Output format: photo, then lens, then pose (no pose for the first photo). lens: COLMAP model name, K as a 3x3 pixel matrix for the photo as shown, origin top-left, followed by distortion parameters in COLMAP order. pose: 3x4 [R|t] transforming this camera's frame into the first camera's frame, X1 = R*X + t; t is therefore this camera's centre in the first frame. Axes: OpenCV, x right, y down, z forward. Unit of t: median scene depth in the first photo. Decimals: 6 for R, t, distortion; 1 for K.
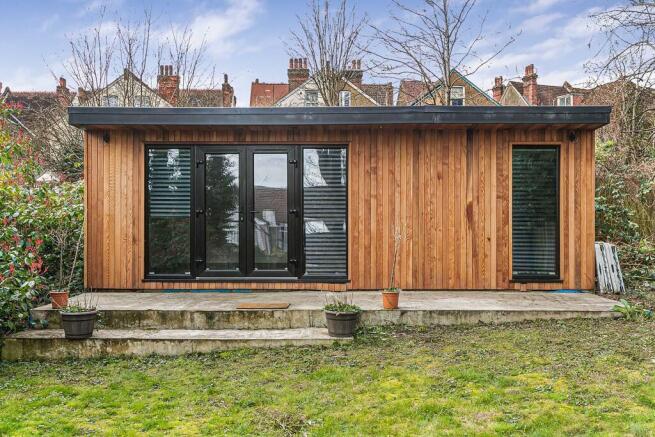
lens RADIAL K [[637.3, 0, 327.5], [0, 637.3, 218.5], [0, 0, 1]] dist [-0.000547, -0.001696]
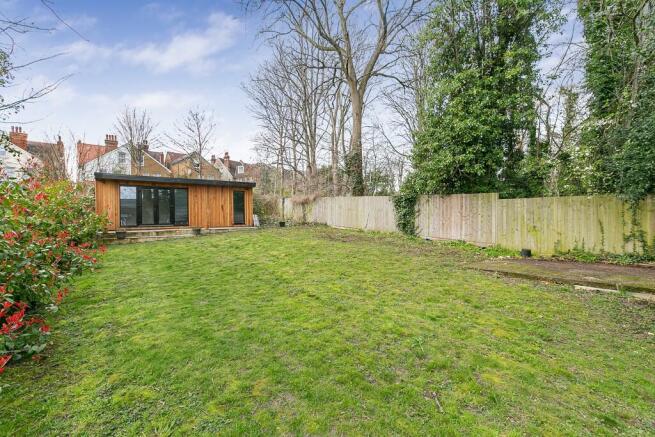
lens RADIAL K [[292.2, 0, 327.5], [0, 292.2, 218.5], [0, 0, 1]] dist [0.000161, -0.000032]
pose [[0.796377, -0.010183, 0.604715, -0.330285], [0.006049, 0.999942, 0.008872, 0.045045], [-0.604771, -0.003407, 0.796392, -0.776778]]
